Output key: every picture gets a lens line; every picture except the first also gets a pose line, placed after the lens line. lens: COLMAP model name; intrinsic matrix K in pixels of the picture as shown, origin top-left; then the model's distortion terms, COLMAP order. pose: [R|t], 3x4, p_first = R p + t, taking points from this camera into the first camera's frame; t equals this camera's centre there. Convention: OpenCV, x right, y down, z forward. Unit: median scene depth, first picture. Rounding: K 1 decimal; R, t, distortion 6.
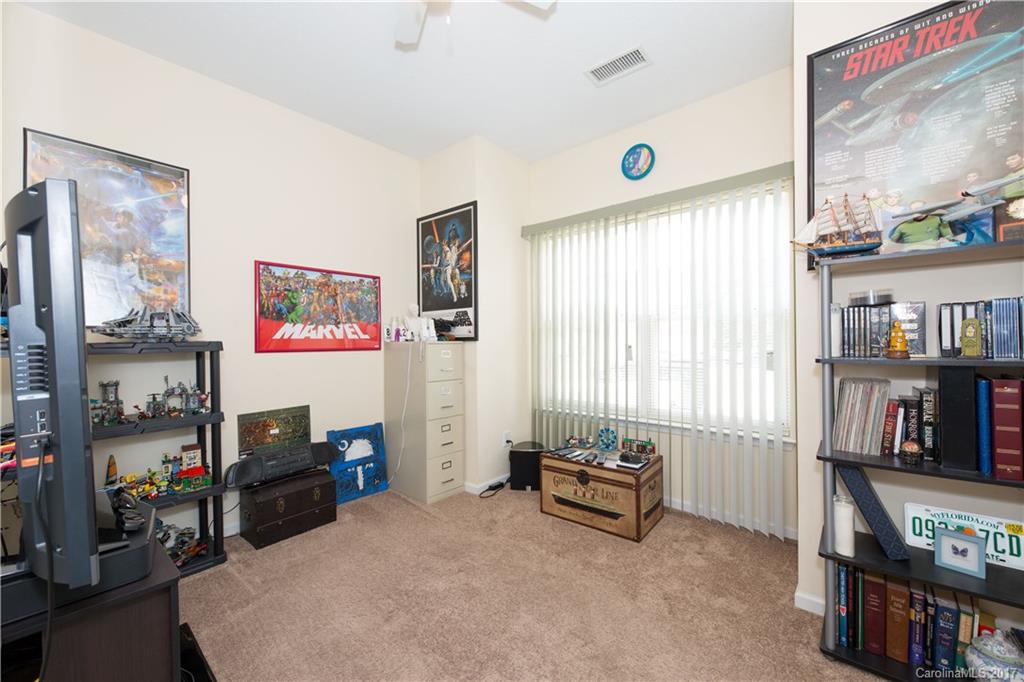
lens RADIAL K [[403.5, 0, 514.7], [0, 403.5, 342.3], [0, 0, 1]] dist [0.002176, -0.000132]
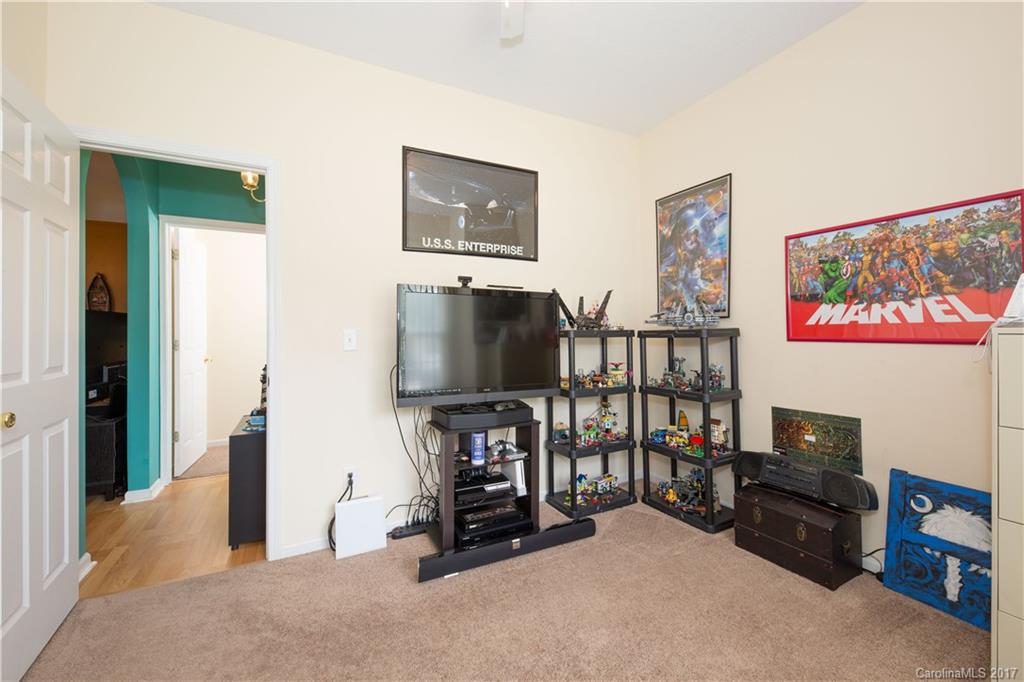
lens RADIAL K [[403.5, 0, 514.7], [0, 403.5, 342.3], [0, 0, 1]] dist [0.002176, -0.000132]
pose [[-0.363795, 0.013894, -0.931375, 0.365551], [-0.016212, 0.999643, 0.021245, 0.017914], [0.931338, 0.022829, -0.363440, 0.704836]]
